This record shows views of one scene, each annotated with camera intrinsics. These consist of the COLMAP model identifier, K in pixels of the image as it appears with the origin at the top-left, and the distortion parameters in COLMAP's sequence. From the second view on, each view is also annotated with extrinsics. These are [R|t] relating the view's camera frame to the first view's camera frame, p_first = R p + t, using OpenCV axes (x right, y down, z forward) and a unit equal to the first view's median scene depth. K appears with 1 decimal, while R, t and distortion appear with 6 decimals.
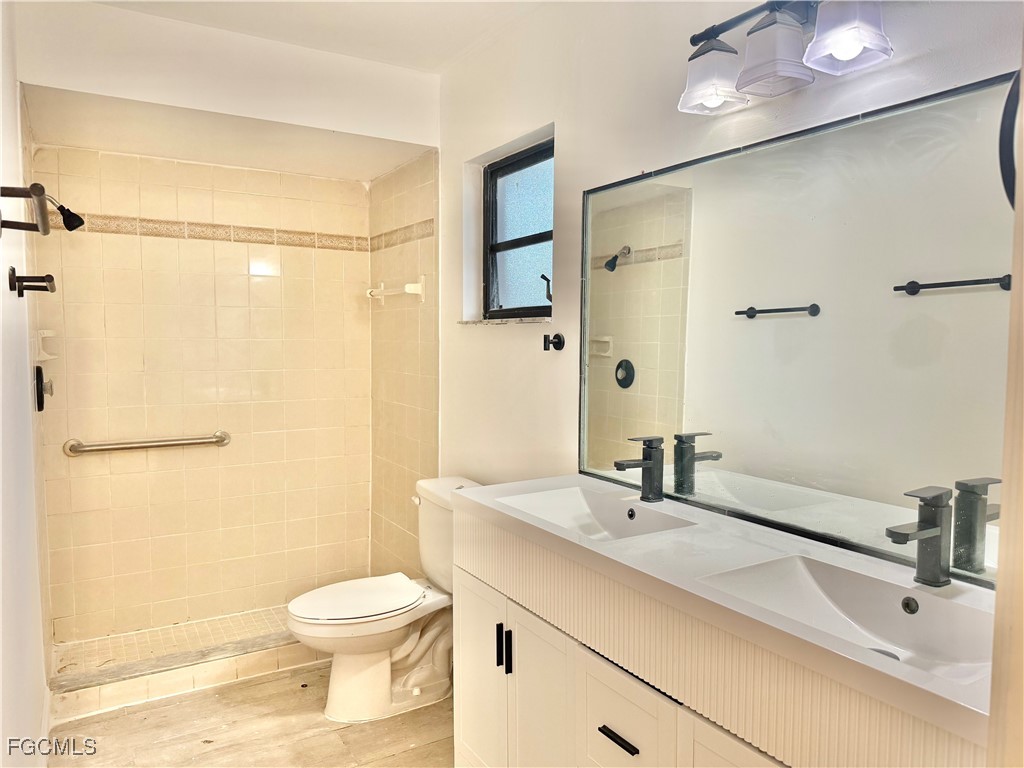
lens RADIAL K [[723.1, 0, 512.0], [0, 723.1, 384.0], [0, 0, 1]] dist [0.122471, -0.221908]
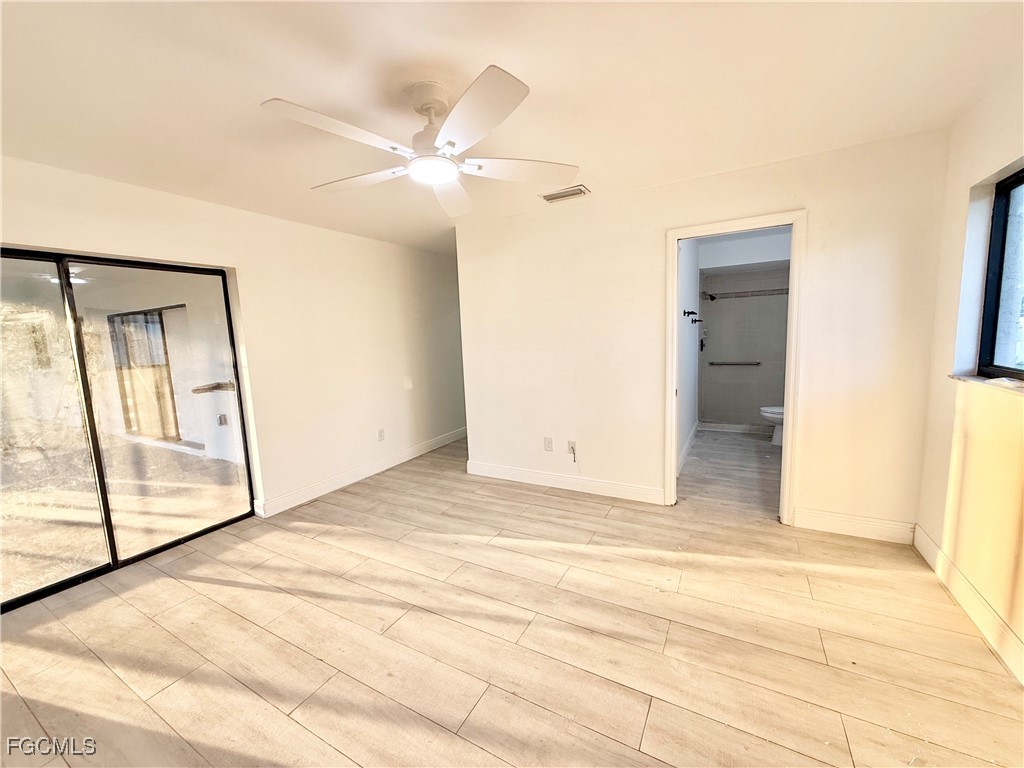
lens RADIAL K [[409.7, 0, 512.0], [0, 409.7, 384.0], [0, 0, 1]] dist [0.001099, 0.000147]
pose [[0.494128, 0.082636, -0.865453, 0.647018], [-0.013817, 0.996093, 0.087221, 0.032309], [0.869279, -0.031140, 0.493339, -0.804624]]
